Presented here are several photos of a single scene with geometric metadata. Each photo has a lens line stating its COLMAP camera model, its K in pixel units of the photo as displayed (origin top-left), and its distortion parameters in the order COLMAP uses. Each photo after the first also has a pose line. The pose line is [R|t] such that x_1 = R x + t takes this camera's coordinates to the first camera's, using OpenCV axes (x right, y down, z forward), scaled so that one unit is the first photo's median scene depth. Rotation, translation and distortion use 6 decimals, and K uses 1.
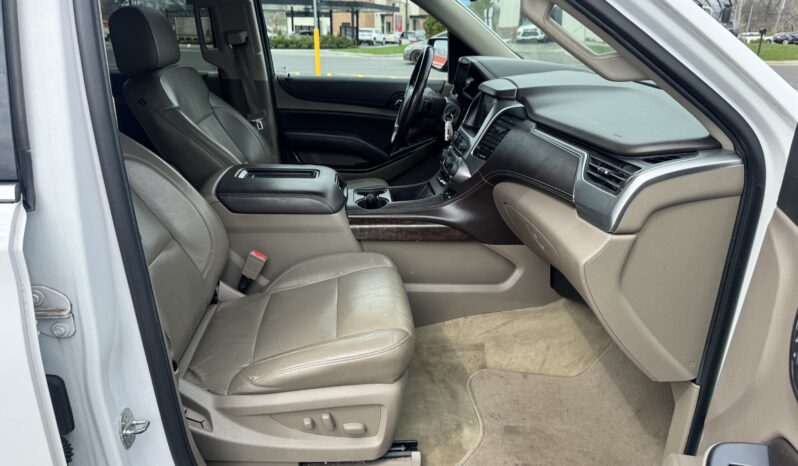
lens RADIAL K [[722.4, 0, 399.0], [0, 722.4, 233.0], [0, 0, 1]] dist [0.062306, -0.006140]
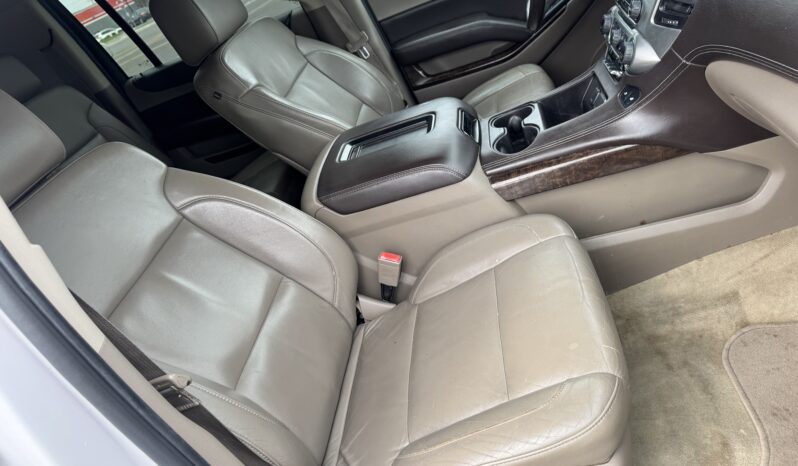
lens RADIAL K [[598.6, 0, 377.7], [0, 598.6, 233.7], [0, 0, 1]] dist [0.122777, -0.192224]
pose [[0.886651, -0.227975, -0.402340, 0.060988], [0.340592, 0.910448, 0.234695, -0.145820], [0.312805, -0.345126, 0.884896, 0.408978]]
